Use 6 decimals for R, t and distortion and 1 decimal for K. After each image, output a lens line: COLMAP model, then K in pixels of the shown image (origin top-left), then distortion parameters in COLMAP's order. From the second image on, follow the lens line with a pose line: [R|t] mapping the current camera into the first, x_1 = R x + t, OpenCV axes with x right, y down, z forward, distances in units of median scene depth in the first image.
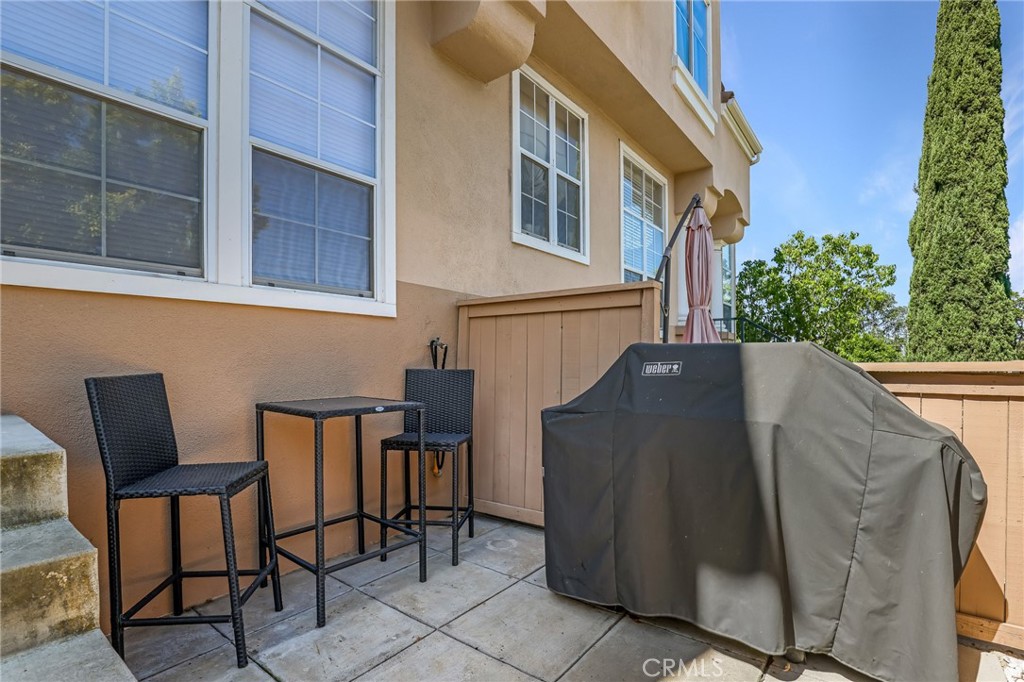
lens RADIAL K [[486.9, 0, 512.0], [0, 486.9, 368.0], [0, 0, 1]] dist [-0.035127, 0.002512]
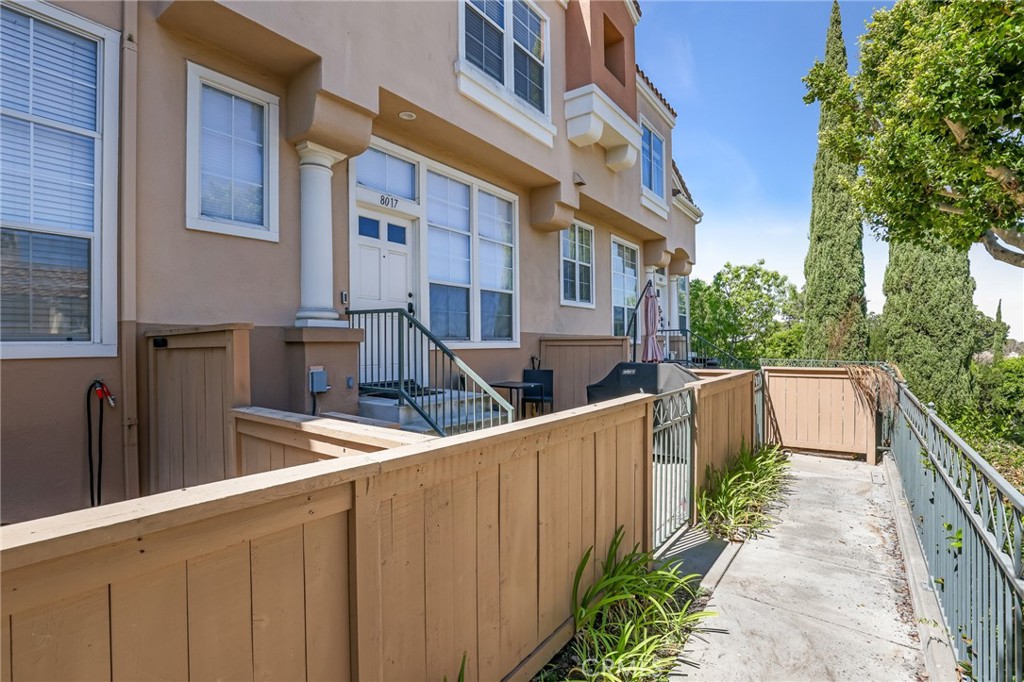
lens RADIAL K [[486.9, 0, 517.3], [0, 486.9, 338.2], [0, 0, 1]] dist [-0.035127, 0.002512]
pose [[0.999167, -0.002495, 0.040729, -0.344913], [0.003437, 0.999728, -0.023081, -0.095639], [-0.040660, 0.023202, 0.998904, -1.353529]]
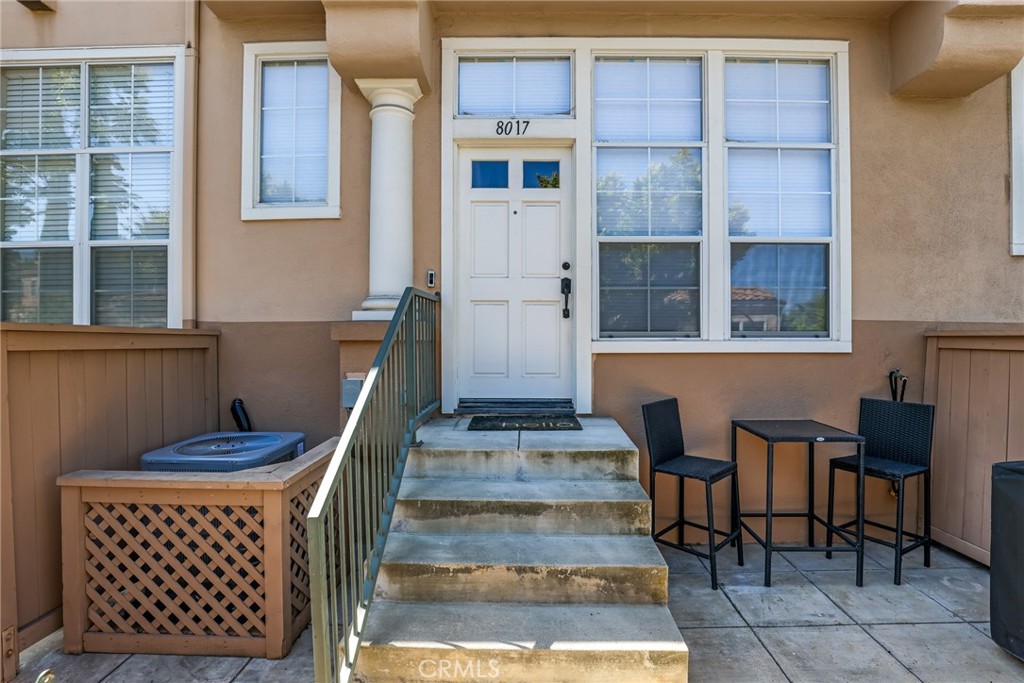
lens RADIAL K [[500.0, 0, 521.6], [0, 500.0, 332.9], [0, 0, 1]] dist [-0.038293, 0.005287]
pose [[0.603086, 0.010125, -0.797612, 0.216092], [-0.012610, 0.999916, 0.003158, -0.143186], [0.797576, 0.008153, 0.603163, -0.320239]]
